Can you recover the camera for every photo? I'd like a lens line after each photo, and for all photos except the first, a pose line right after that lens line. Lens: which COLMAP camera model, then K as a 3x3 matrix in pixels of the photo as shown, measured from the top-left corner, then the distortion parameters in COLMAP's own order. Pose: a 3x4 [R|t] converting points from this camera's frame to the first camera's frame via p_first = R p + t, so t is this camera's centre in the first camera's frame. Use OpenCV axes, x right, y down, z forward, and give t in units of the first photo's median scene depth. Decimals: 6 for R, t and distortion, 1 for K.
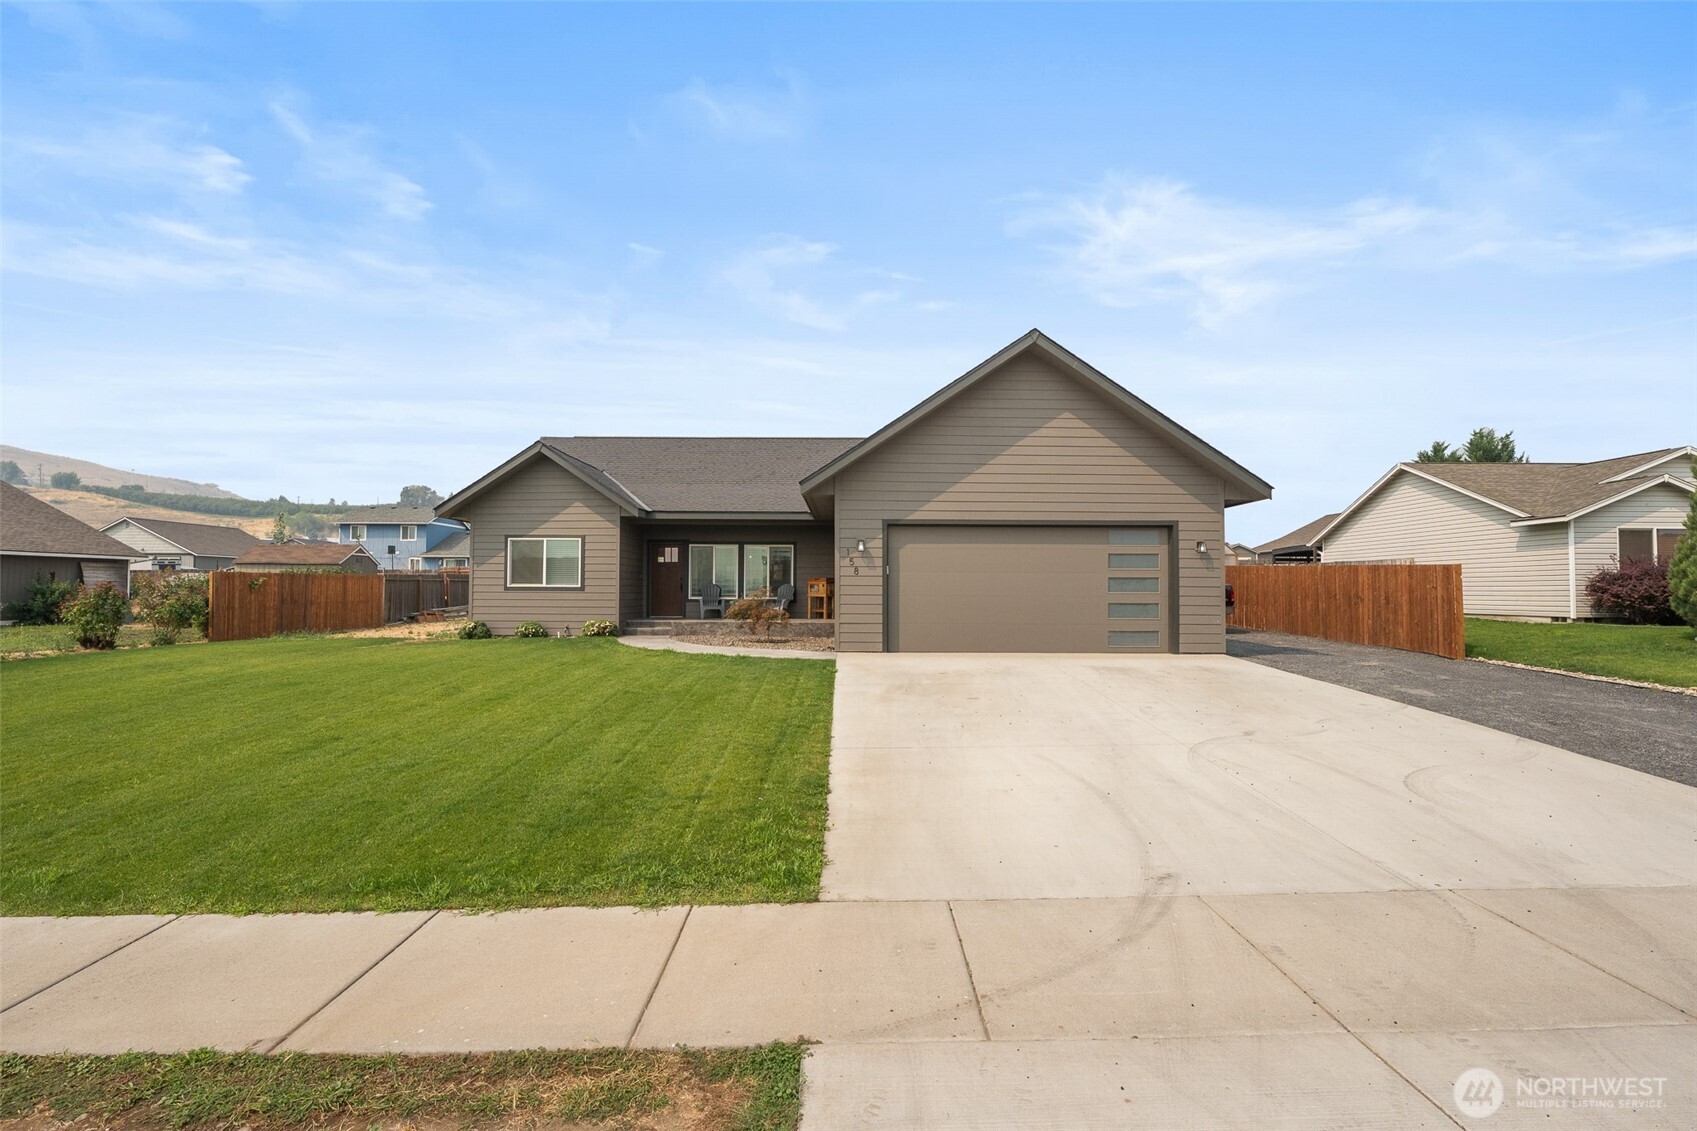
lens RADIAL K [[844.8, 0, 848.5], [0, 844.8, 565.5], [0, 0, 1]] dist [-0.002701, -0.000524]
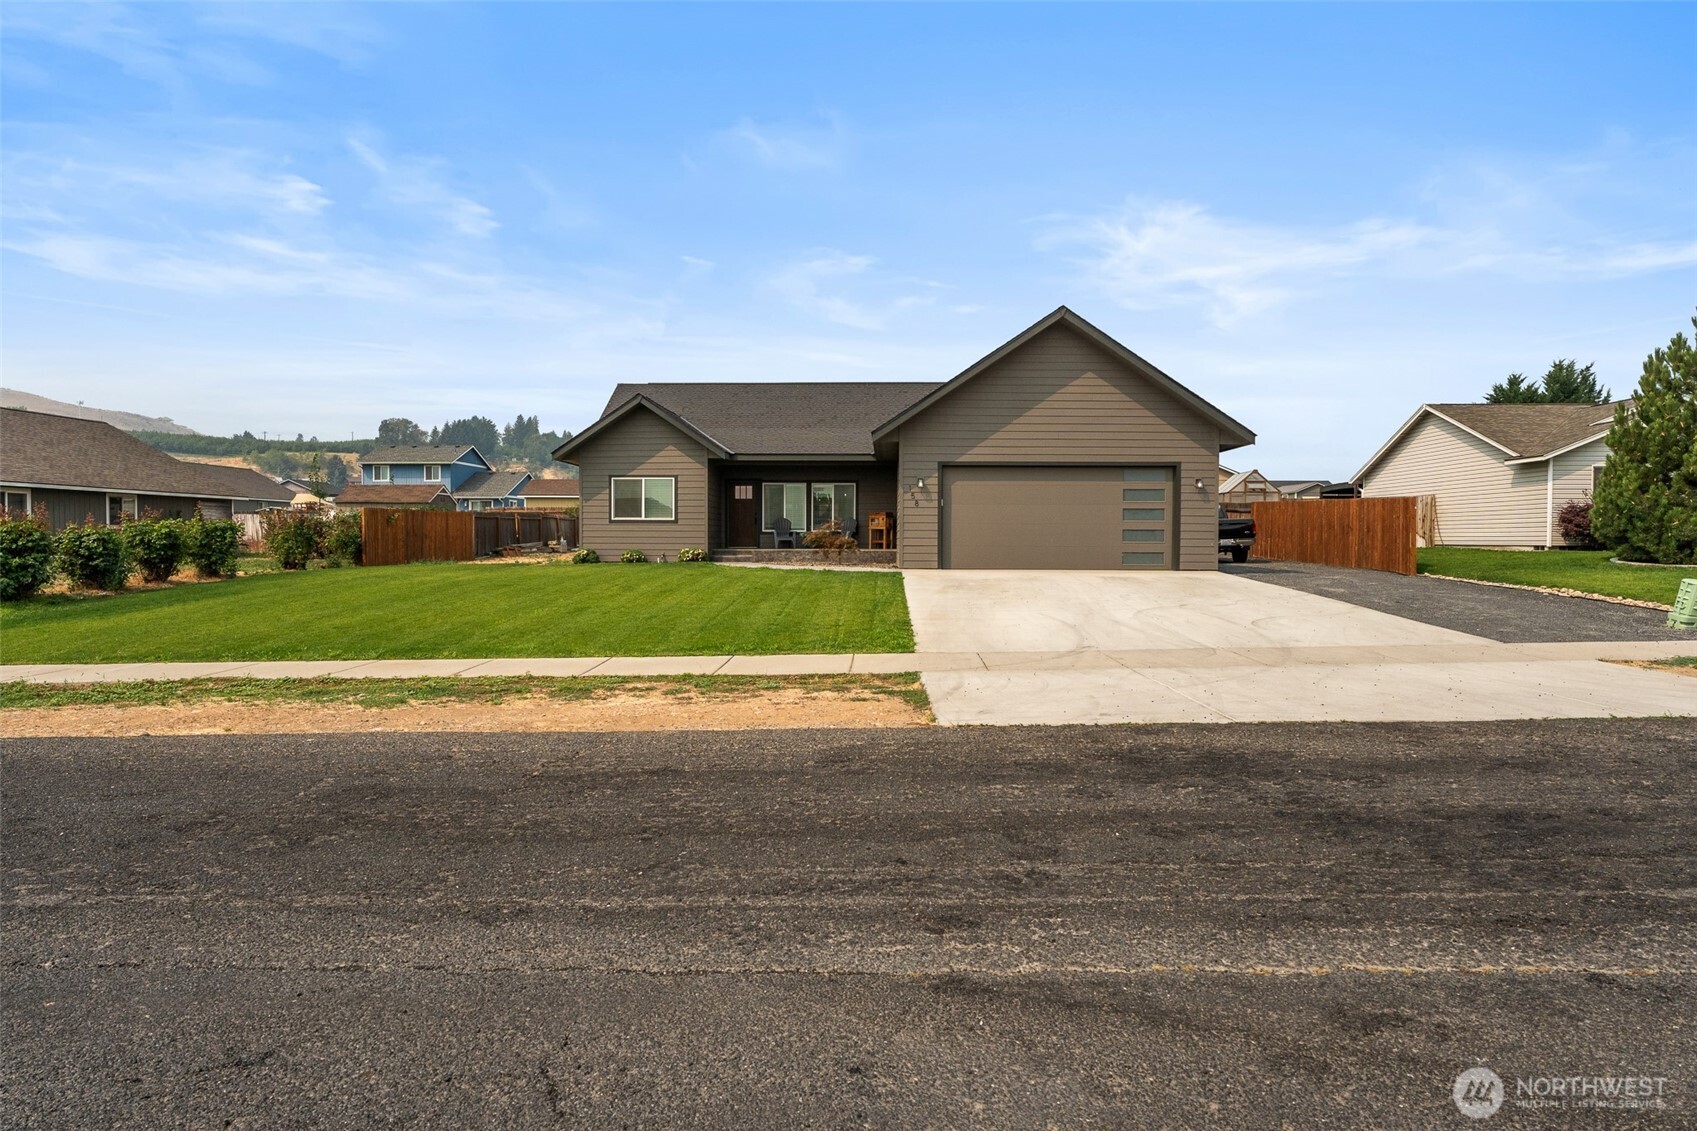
lens RADIAL K [[993.6, 0, 848.5], [0, 993.6, 565.5], [0, 0, 1]] dist [-0.008484, 0.000805]
pose [[0.999210, 0.000501, -0.039746, -0.025503], [0.001733, 0.998420, 0.056169, 0.011897], [0.039711, -0.056193, 0.997630, -0.360264]]
